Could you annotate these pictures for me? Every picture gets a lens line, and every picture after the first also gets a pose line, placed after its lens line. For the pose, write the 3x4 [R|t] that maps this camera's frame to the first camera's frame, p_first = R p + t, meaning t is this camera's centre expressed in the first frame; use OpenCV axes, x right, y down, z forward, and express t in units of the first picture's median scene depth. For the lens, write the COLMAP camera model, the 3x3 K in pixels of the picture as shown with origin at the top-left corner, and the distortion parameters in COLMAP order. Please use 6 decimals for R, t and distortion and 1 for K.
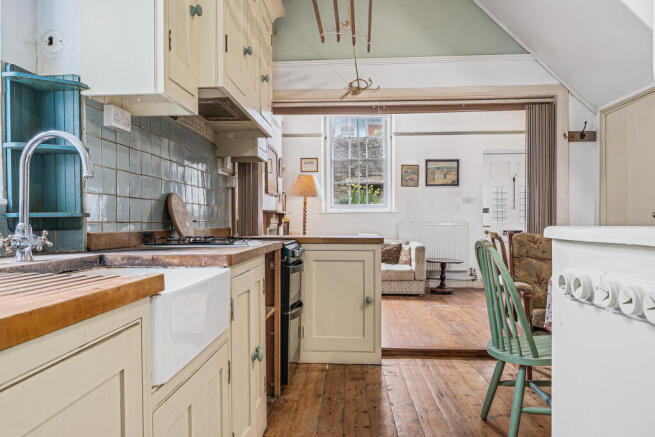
lens RADIAL K [[467.8, 0, 327.5], [0, 467.8, 218.5], [0, 0, 1]] dist [-0.005300, -0.001233]
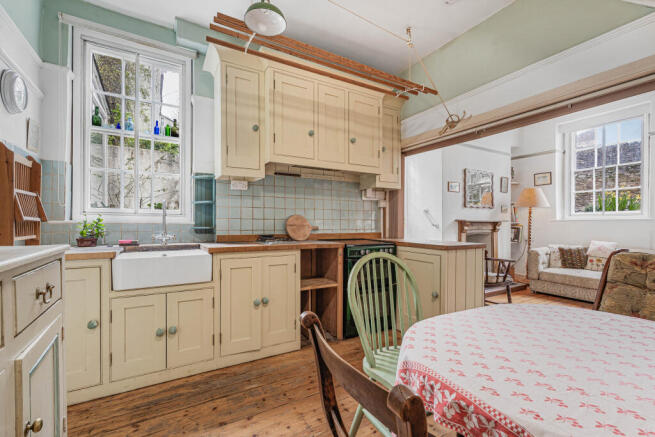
lens RADIAL K [[289.6, 0, 327.5], [0, 289.6, 218.5], [0, 0, 1]] dist [0.001139, 0.000120]
pose [[0.550749, -0.010160, -0.834609, 0.509961], [0.001575, 0.999937, -0.011133, -0.018435], [0.834669, 0.004817, 0.550730, 0.305552]]
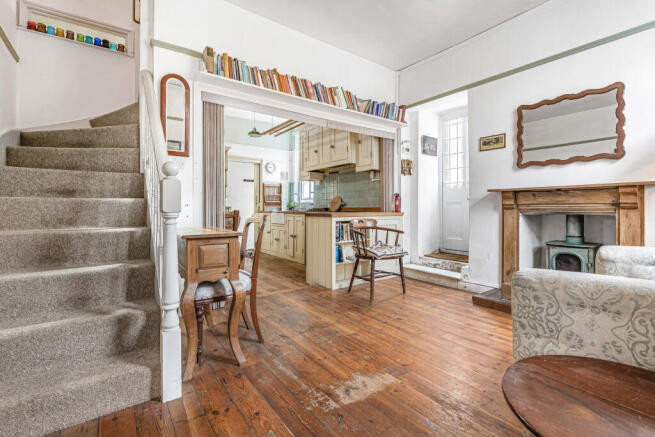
lens RADIAL K [[299.9, 0, 327.5], [0, 299.9, 210.4], [0, 0, 1]] dist [0.000134, 0.000005]
pose [[-0.773632, 0.004213, -0.633621, 0.710180], [0.007031, 0.999973, -0.001935, 0.030771], [0.633596, -0.005951, -0.773641, 1.738430]]
